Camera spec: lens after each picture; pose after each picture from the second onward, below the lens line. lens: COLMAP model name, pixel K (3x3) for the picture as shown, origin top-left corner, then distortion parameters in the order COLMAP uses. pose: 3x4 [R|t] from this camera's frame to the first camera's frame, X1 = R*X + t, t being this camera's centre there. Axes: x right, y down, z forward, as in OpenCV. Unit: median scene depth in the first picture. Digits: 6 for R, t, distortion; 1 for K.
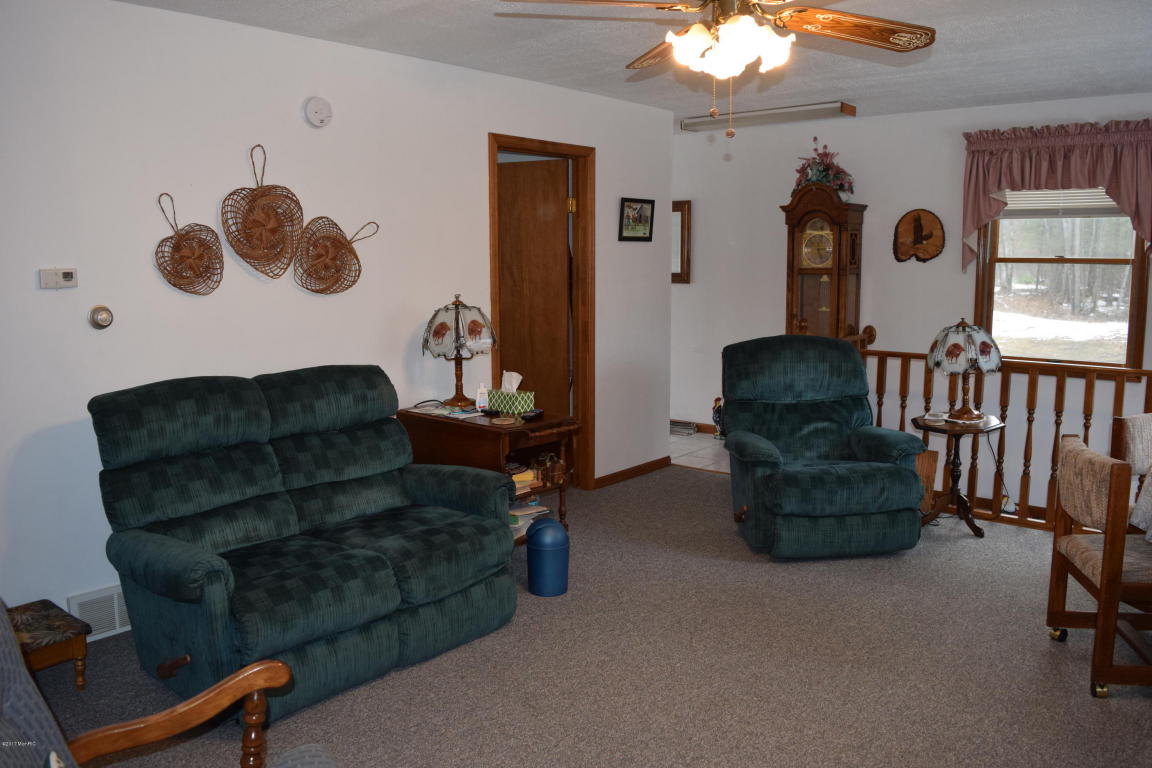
lens RADIAL K [[897.3, 0, 580.4], [0, 897.3, 357.9], [0, 0, 1]] dist [-0.007253, -0.004737]
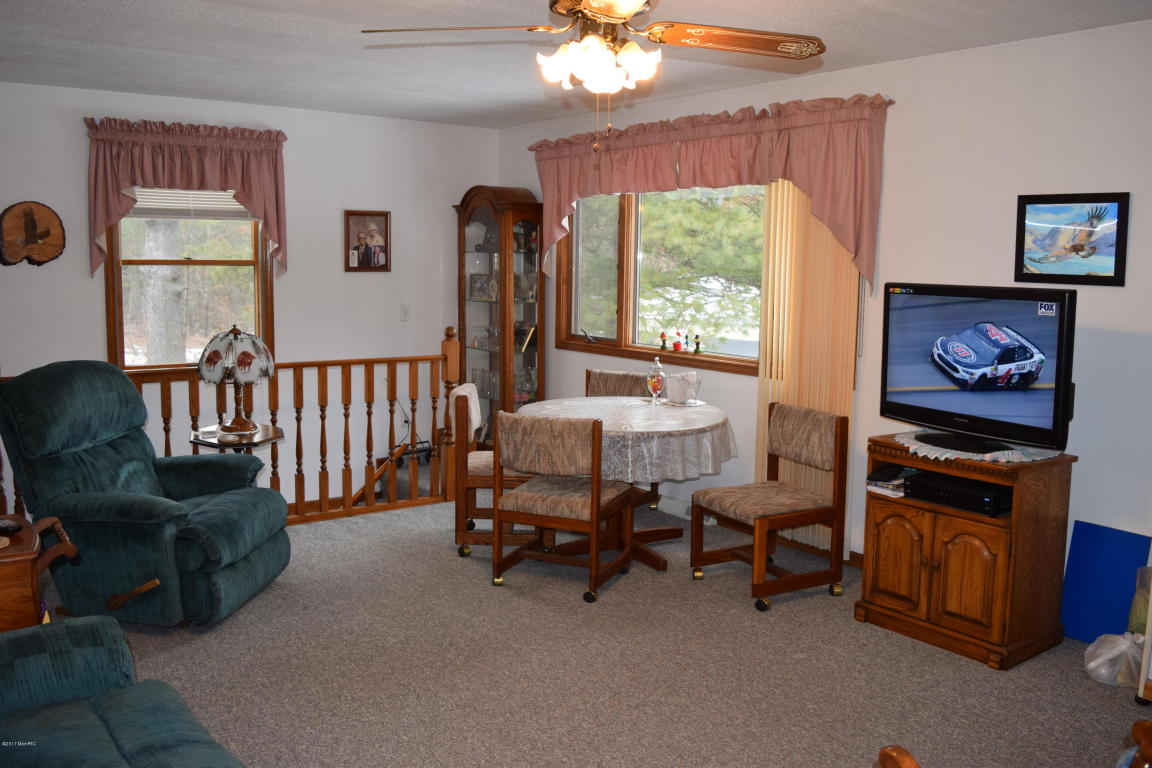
lens RADIAL K [[994.6, 0, 576.0], [0, 994.6, 384.0], [0, 0, 1]] dist [-0.071517, -0.002089]
pose [[0.256923, -0.120584, 0.958880, -0.415489], [0.100017, 0.990175, 0.097721, -0.041238], [-0.961242, 0.070798, 0.266459, 0.328625]]
